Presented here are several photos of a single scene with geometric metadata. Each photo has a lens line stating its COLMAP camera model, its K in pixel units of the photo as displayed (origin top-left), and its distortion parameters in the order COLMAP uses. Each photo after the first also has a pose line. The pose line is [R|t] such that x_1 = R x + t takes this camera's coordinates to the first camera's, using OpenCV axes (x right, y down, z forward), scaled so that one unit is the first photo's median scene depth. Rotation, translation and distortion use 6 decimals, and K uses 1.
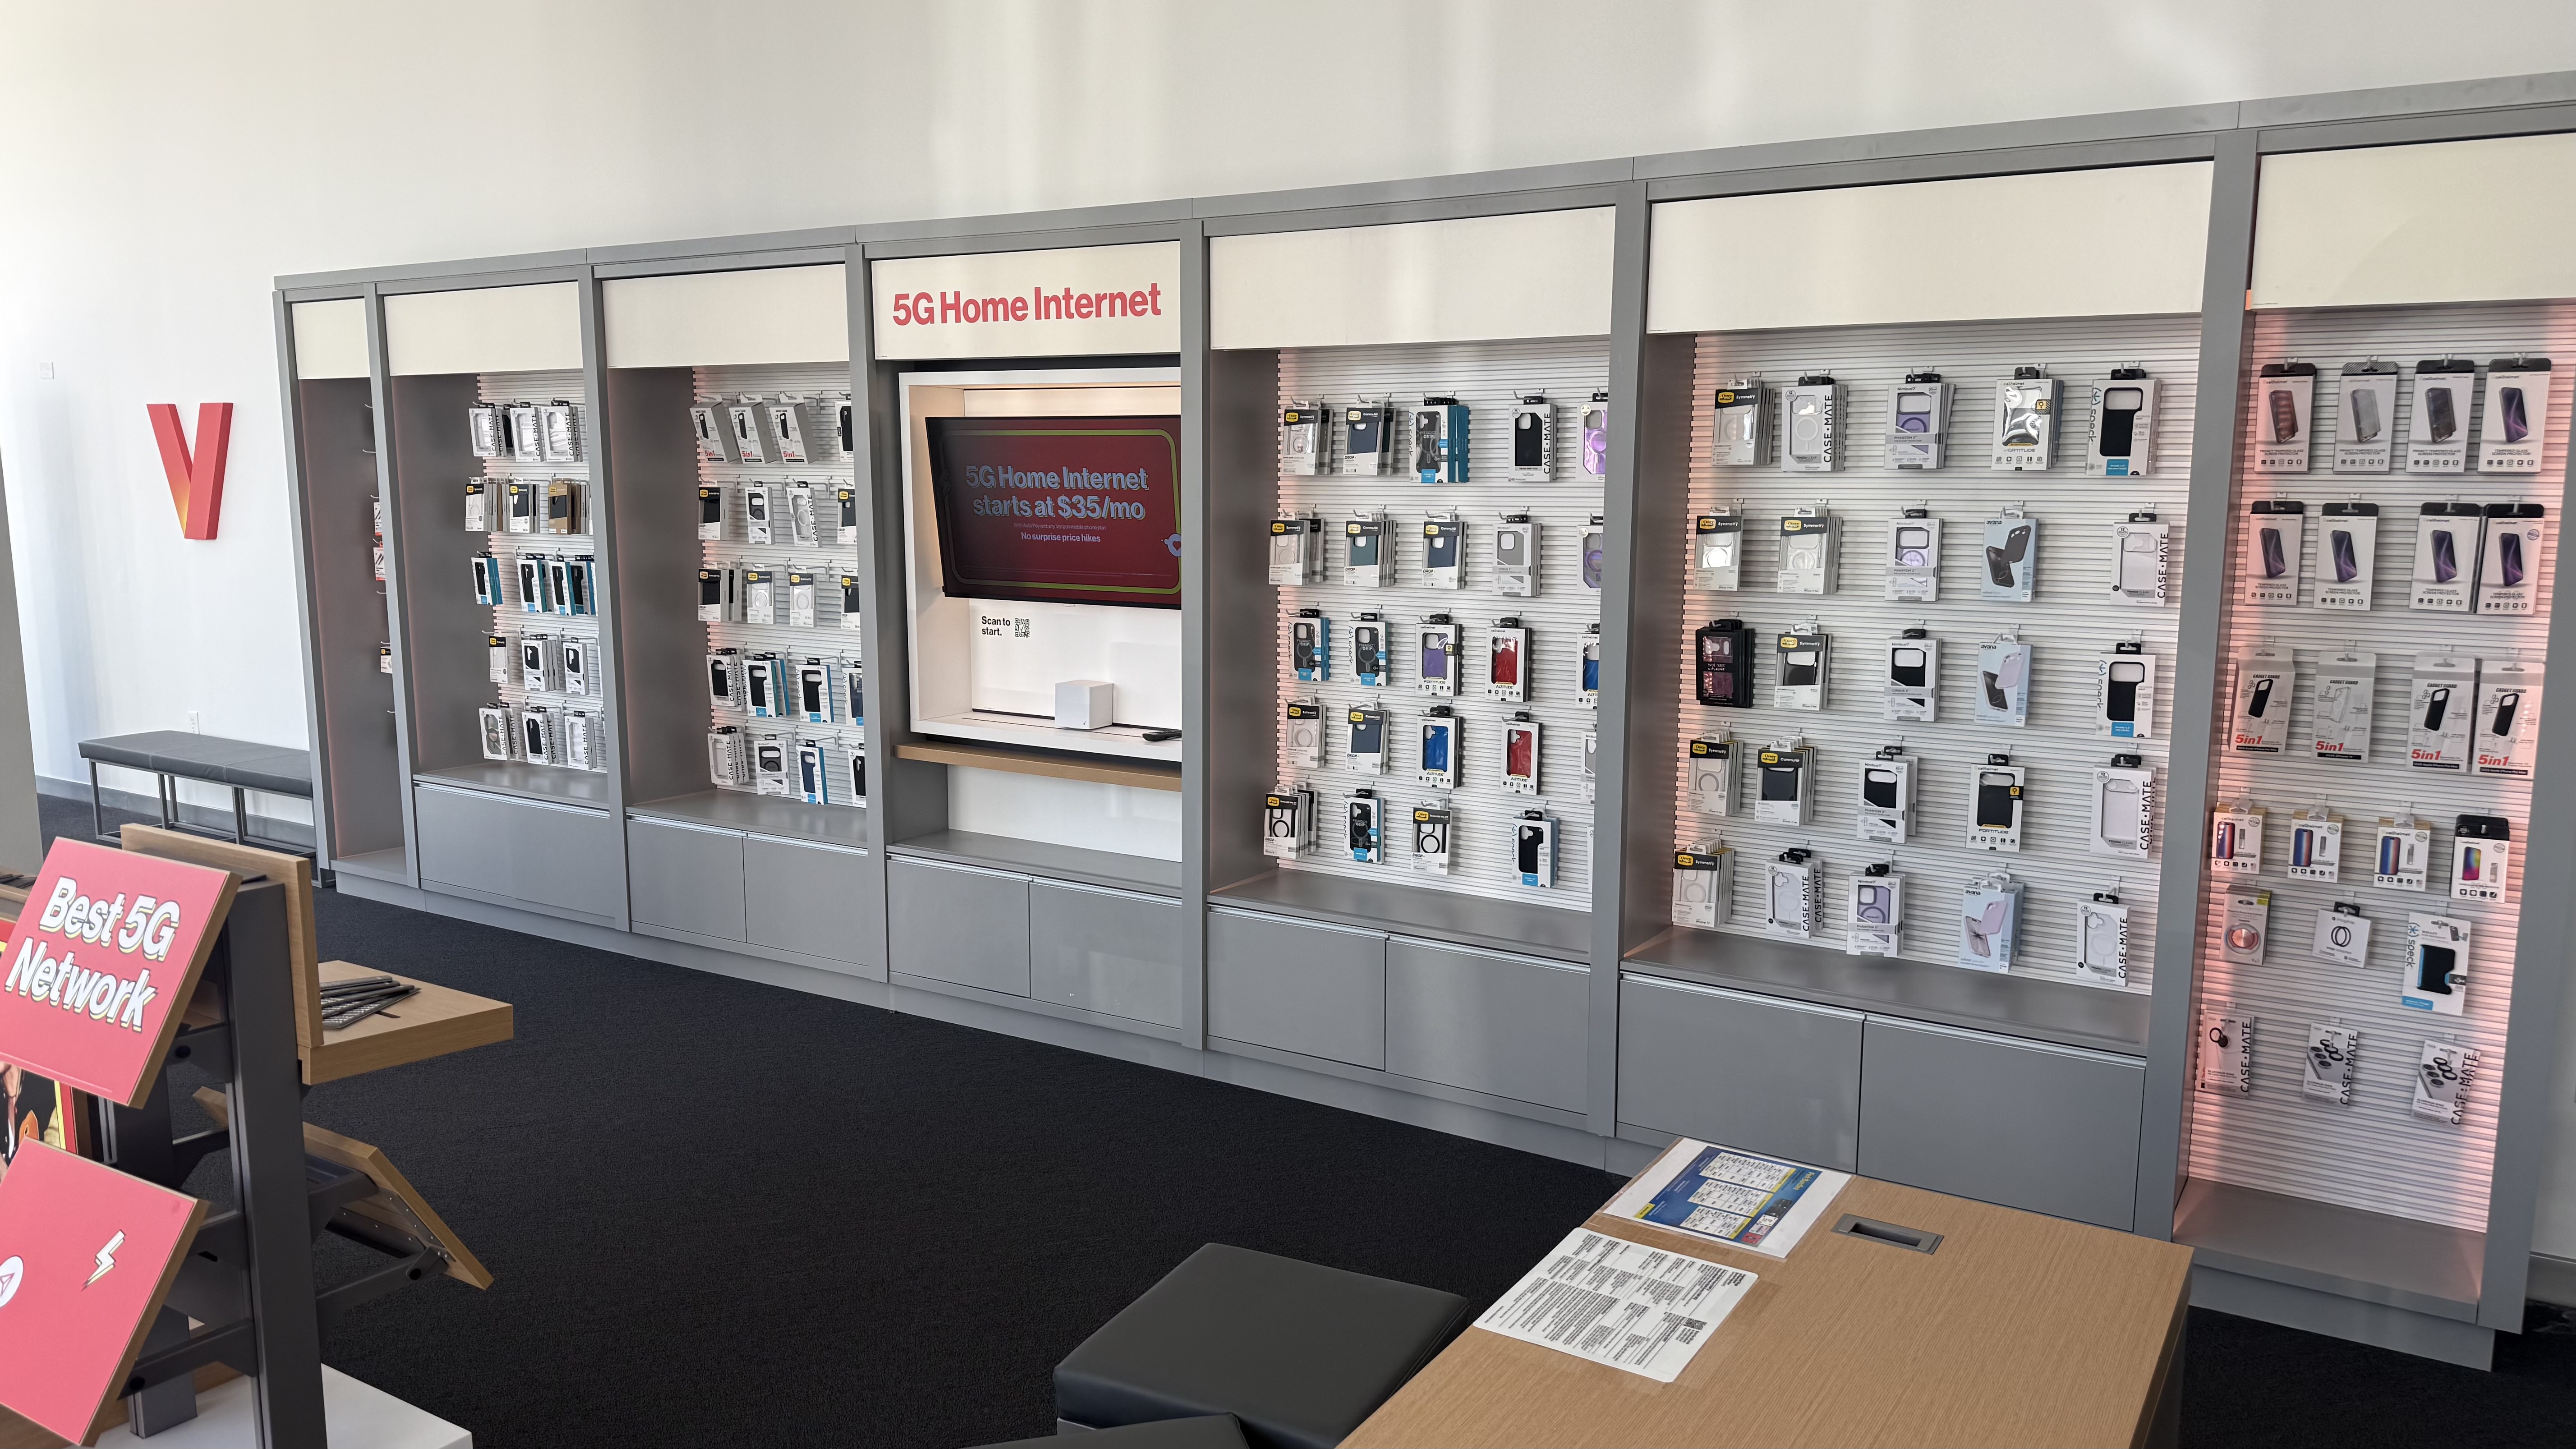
lens RADIAL K [[1821.3, 0, 1276.1], [0, 1821.3, 732.7], [0, 0, 1]] dist [0.106910, -0.133943]
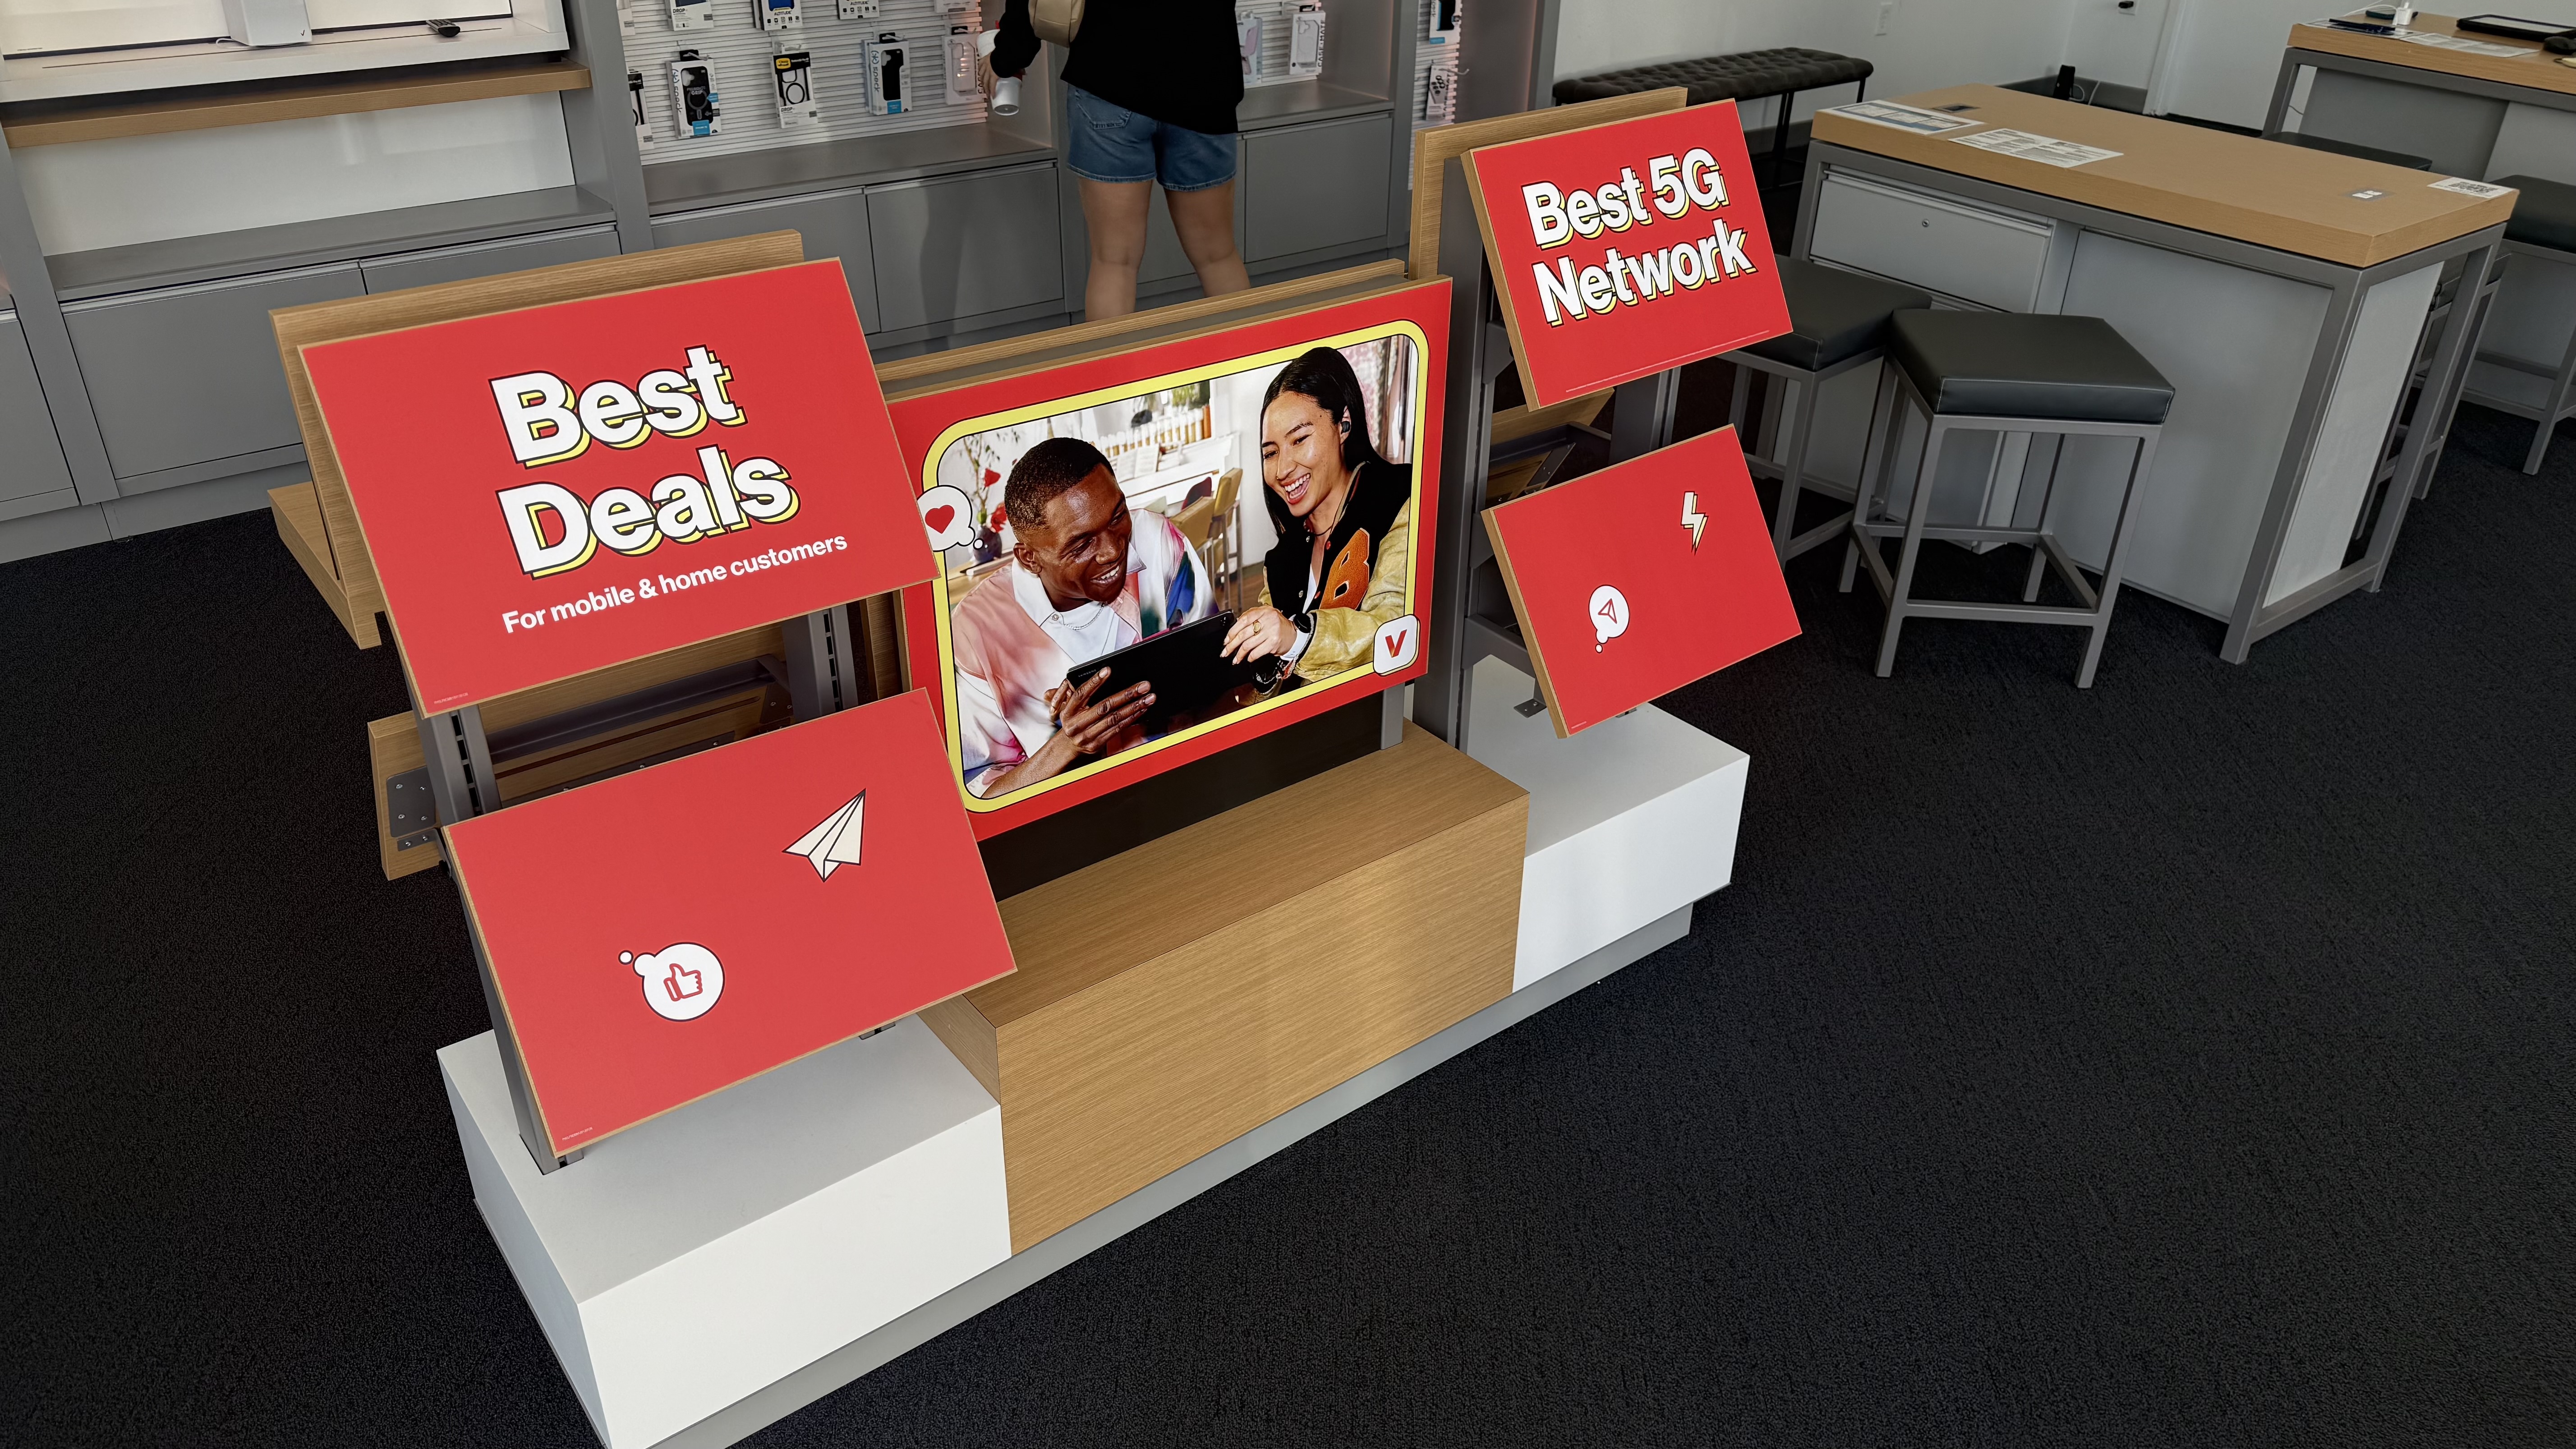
lens RADIAL K [[1821.3, 0, 1276.1], [0, 1821.3, 732.7], [0, 0, 1]] dist [0.106910, -0.133943]
pose [[0.347735, -0.470398, 0.811053, -1.532998], [0.129355, 0.880834, 0.455410, -0.103731], [-0.928627, -0.053448, 0.367145, 0.800675]]
